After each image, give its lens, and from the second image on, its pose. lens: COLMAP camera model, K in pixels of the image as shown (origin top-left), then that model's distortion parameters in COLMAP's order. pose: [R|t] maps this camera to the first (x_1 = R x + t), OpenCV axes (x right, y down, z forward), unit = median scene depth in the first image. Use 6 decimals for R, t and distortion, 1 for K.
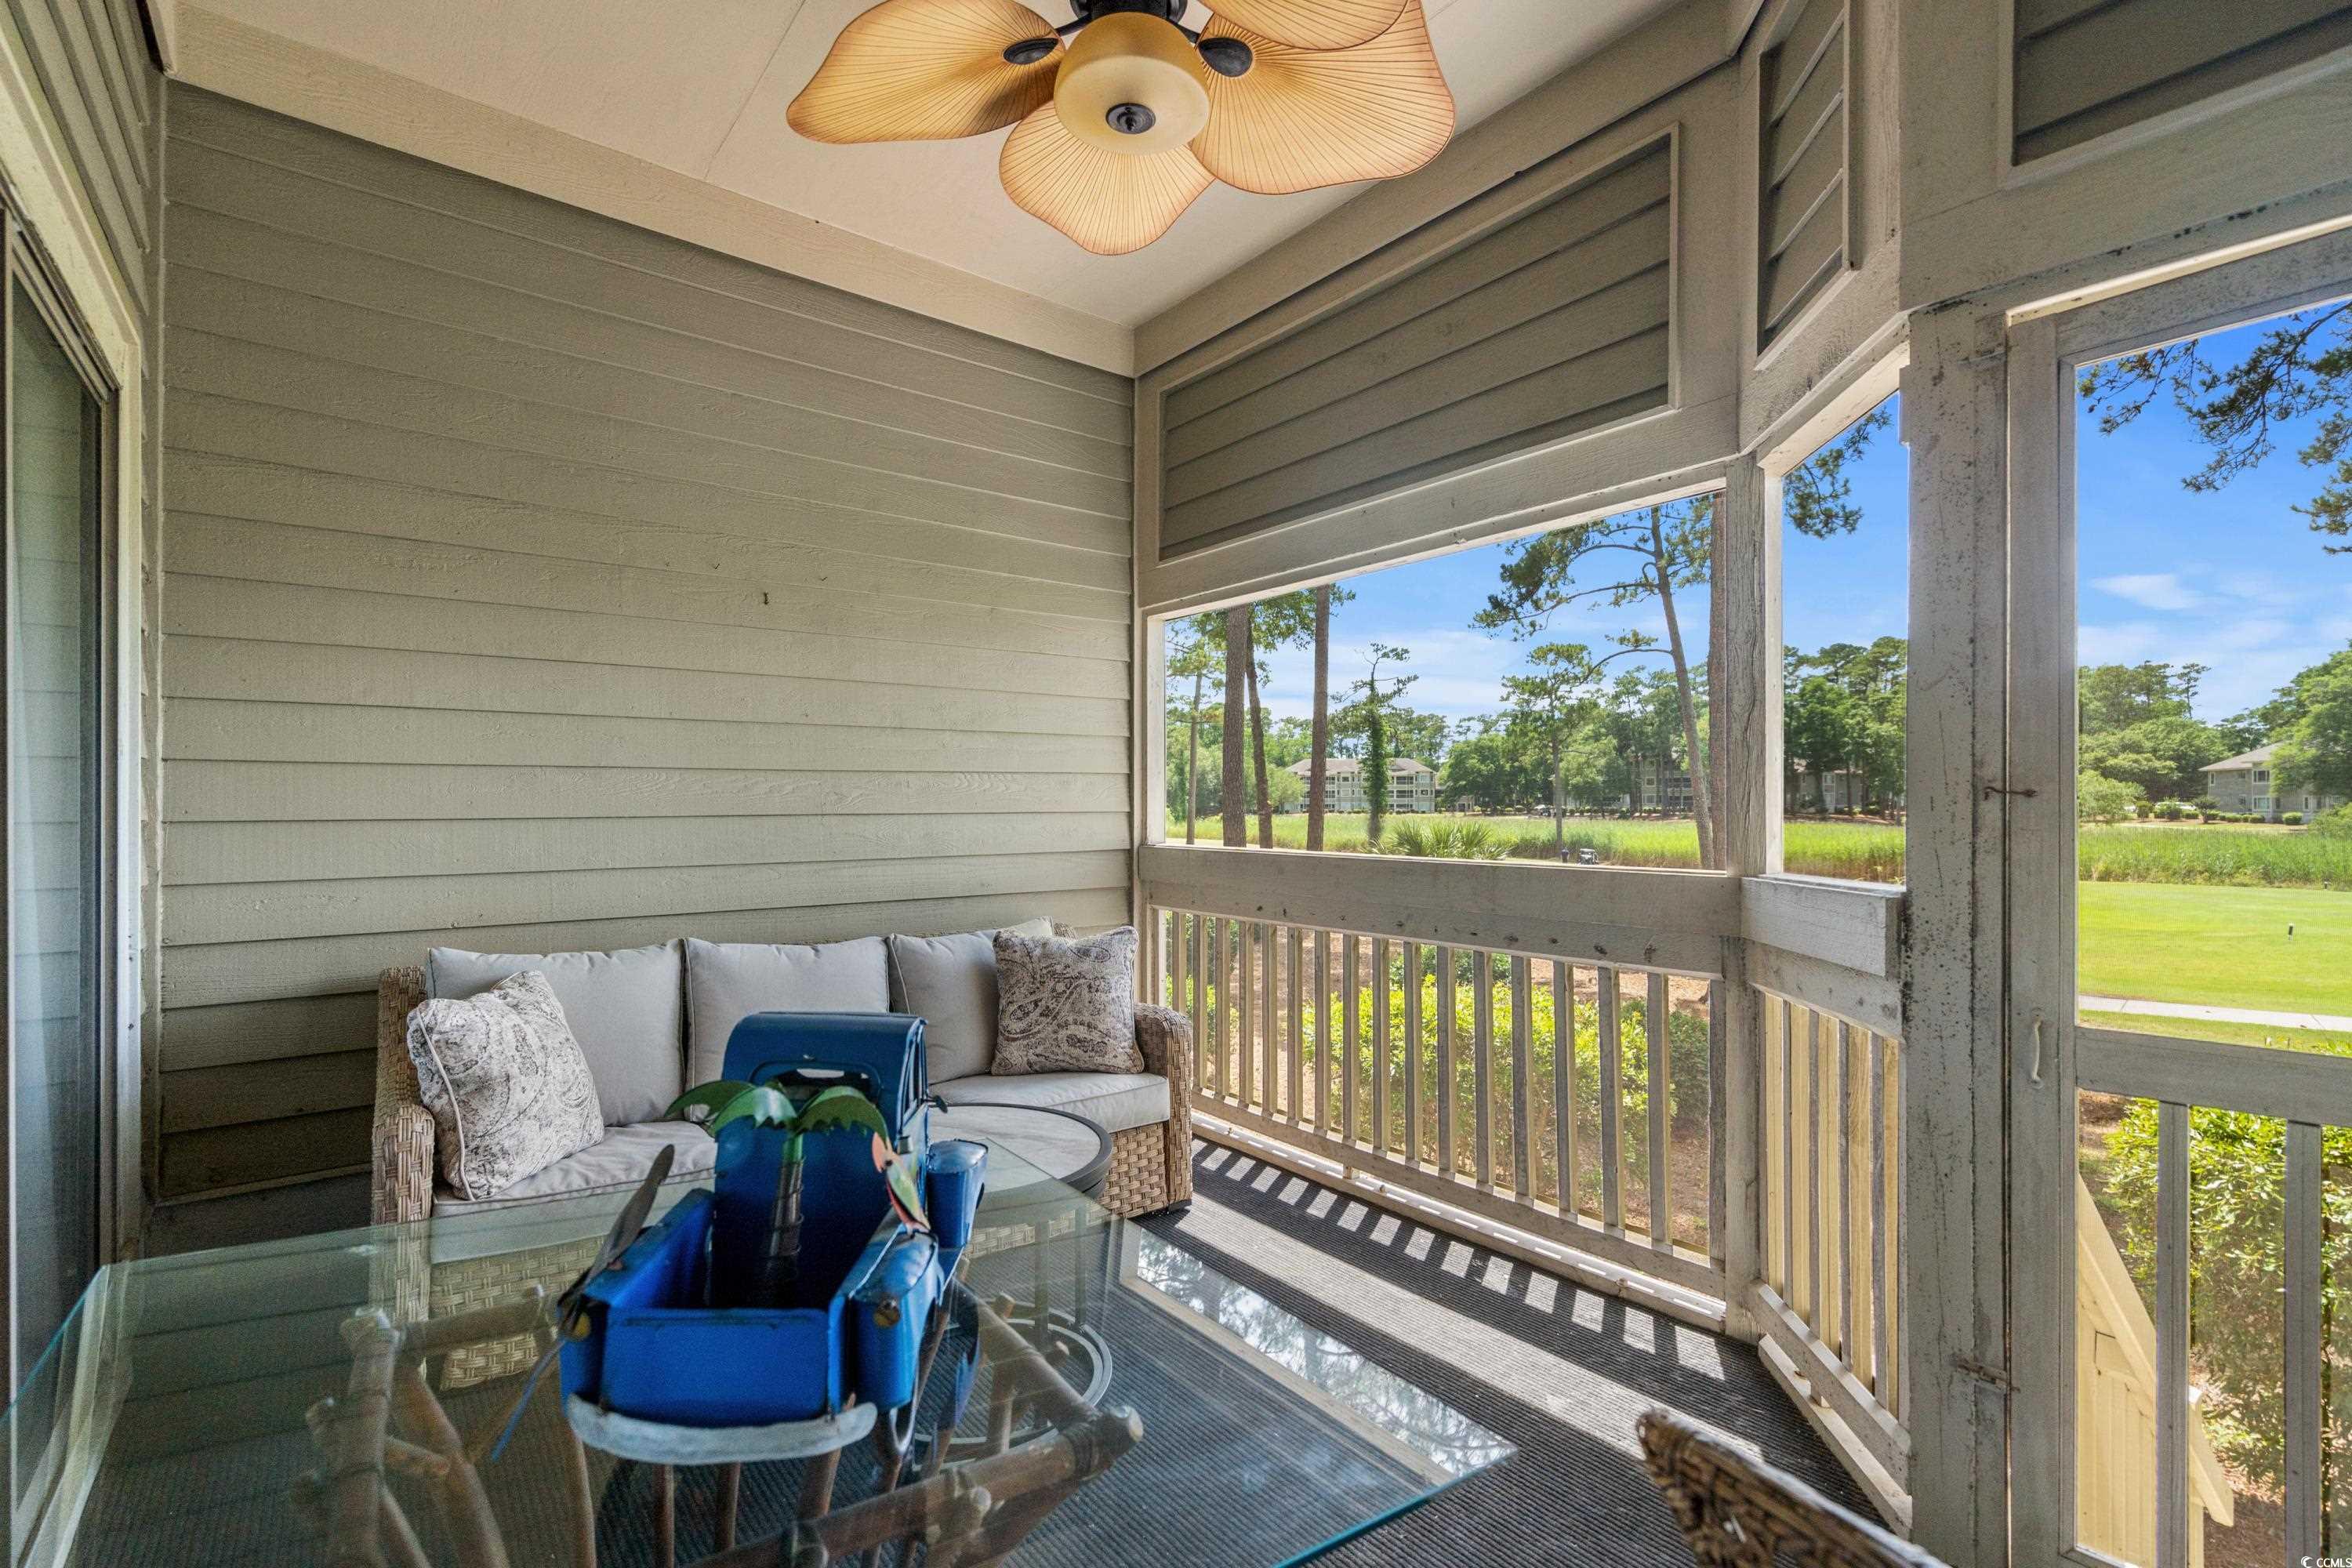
lens RADIAL K [[1046.4, 0, 1180.7], [0, 1046.4, 824.3], [0, 0, 1]] dist [-0.000443, -0.000100]
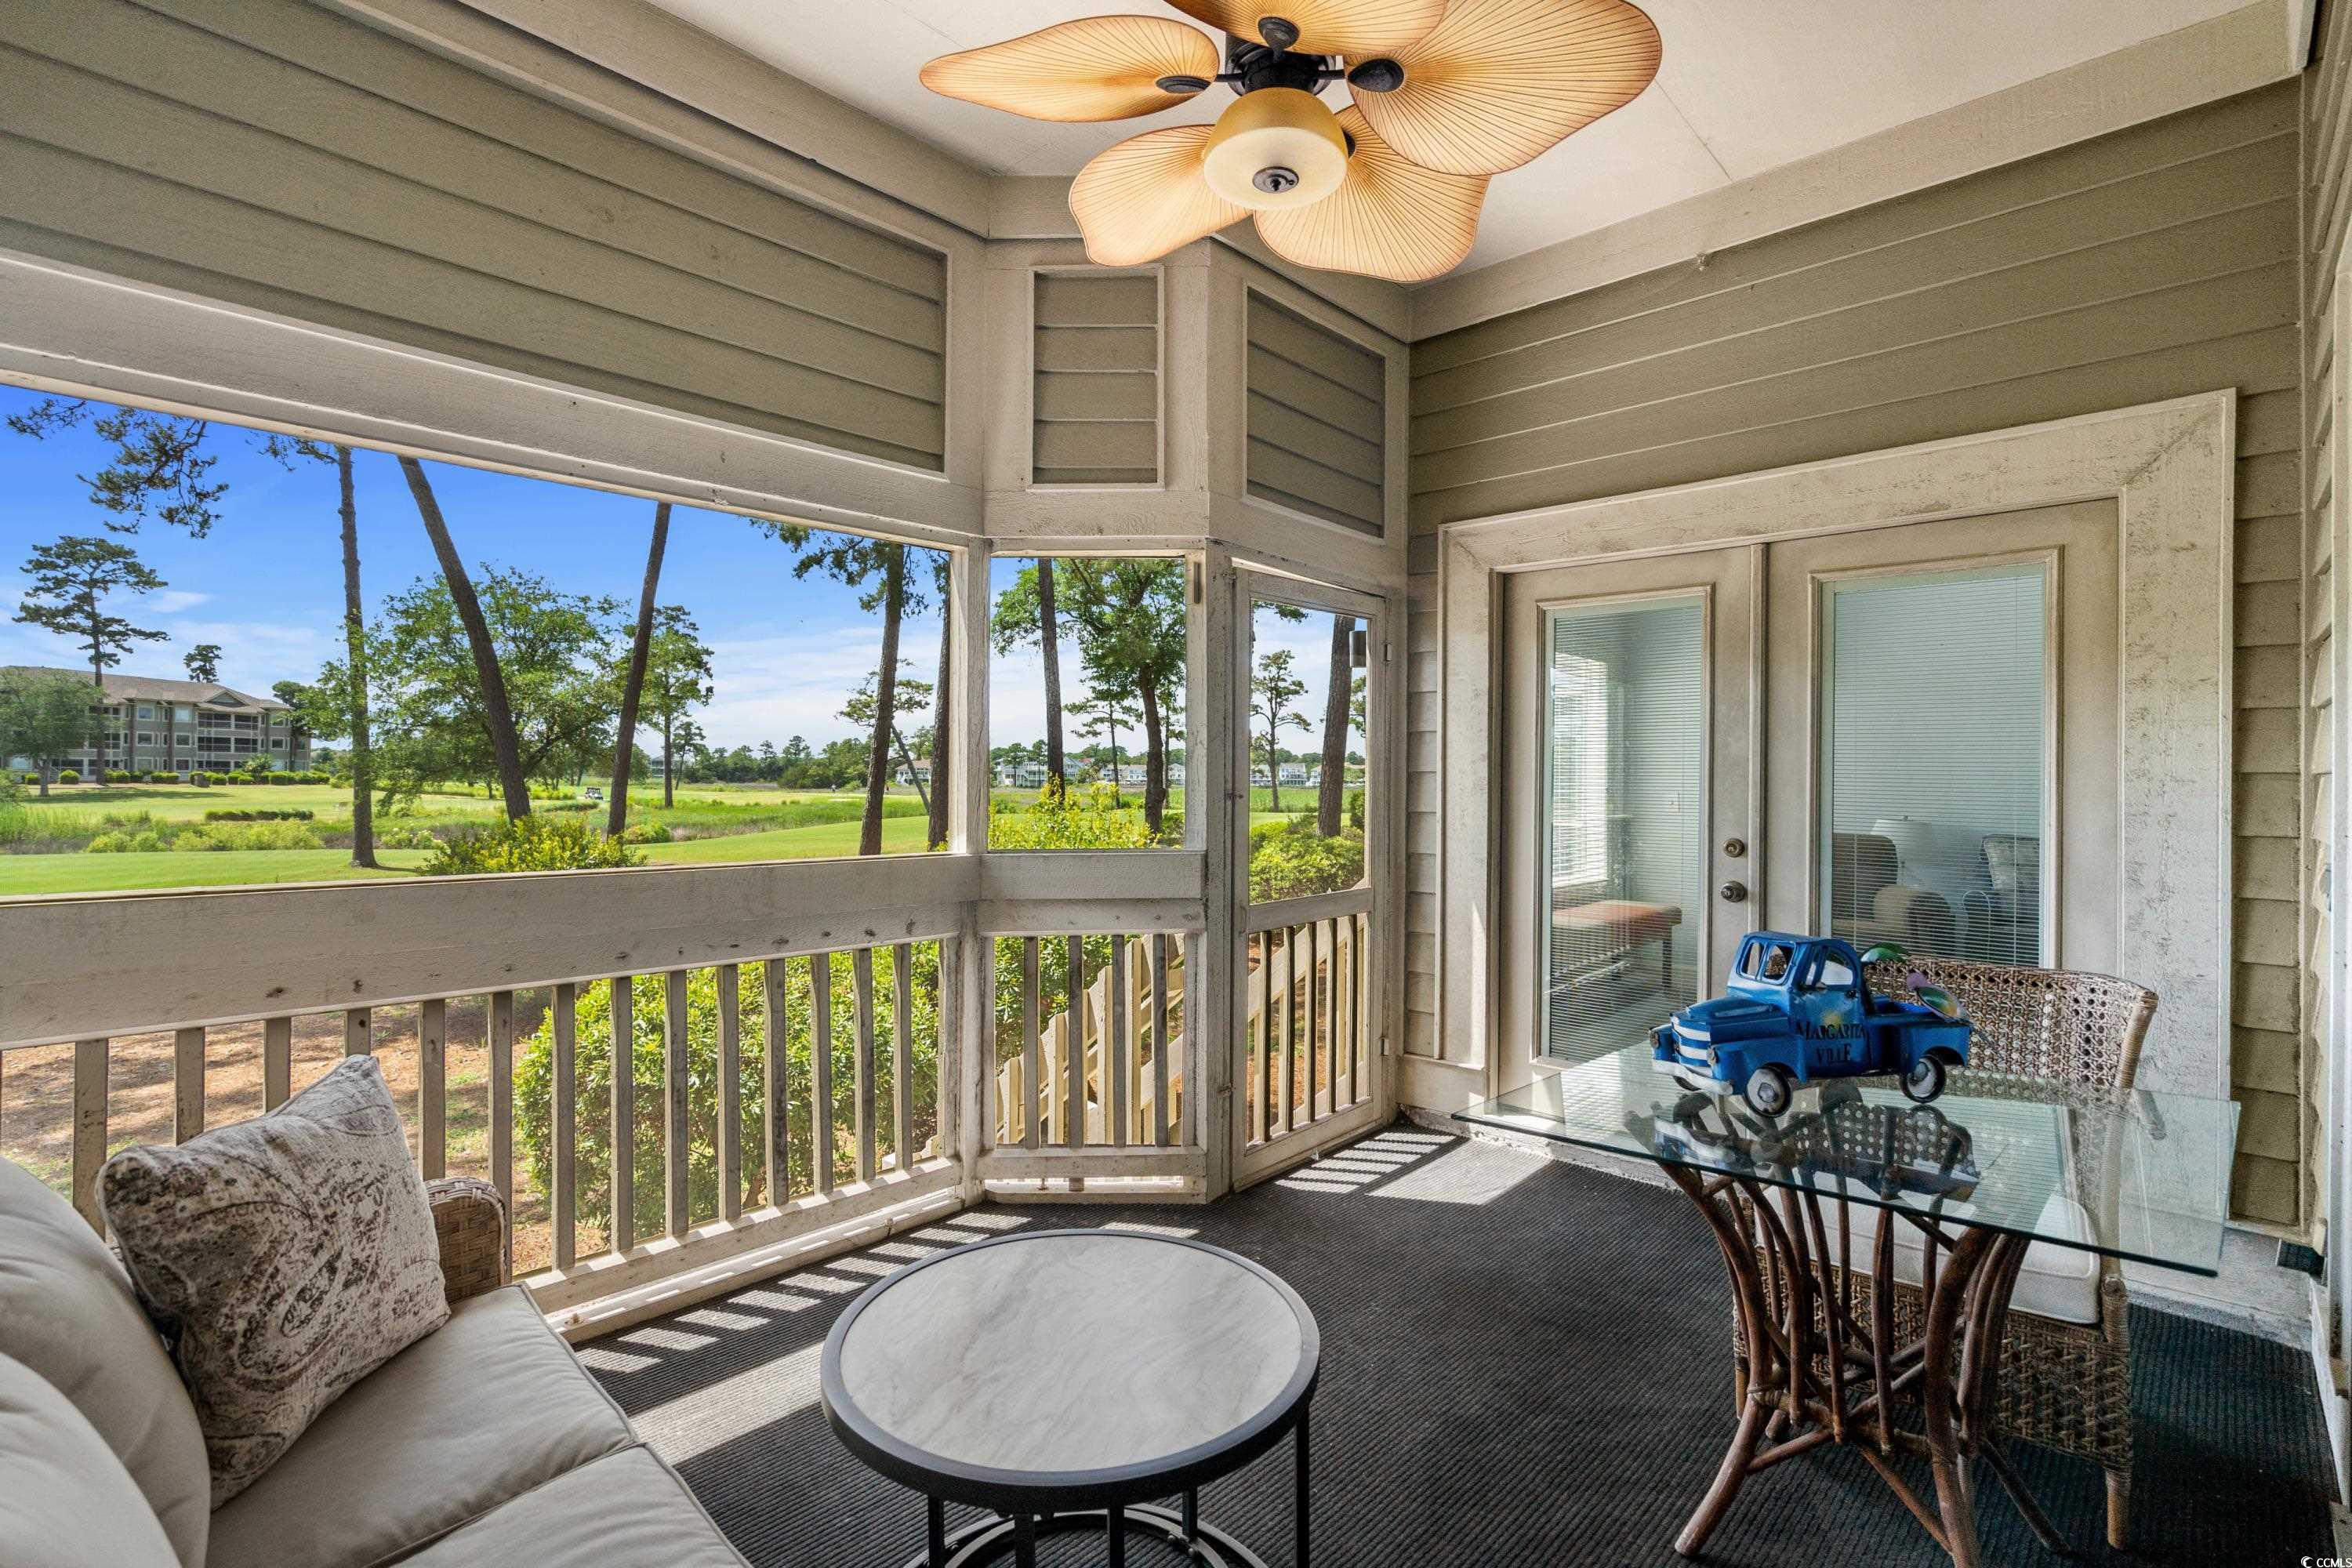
lens RADIAL K [[1058.8, 0, 1176.0], [0, 1058.8, 784.0], [0, 0, 1]] dist [-0.000800, -0.000067]
pose [[-0.126947, -0.005673, 0.991893, -0.729336], [0.008848, 0.999937, 0.006851, -0.039449], [-0.991870, 0.009646, -0.126888, 0.810447]]
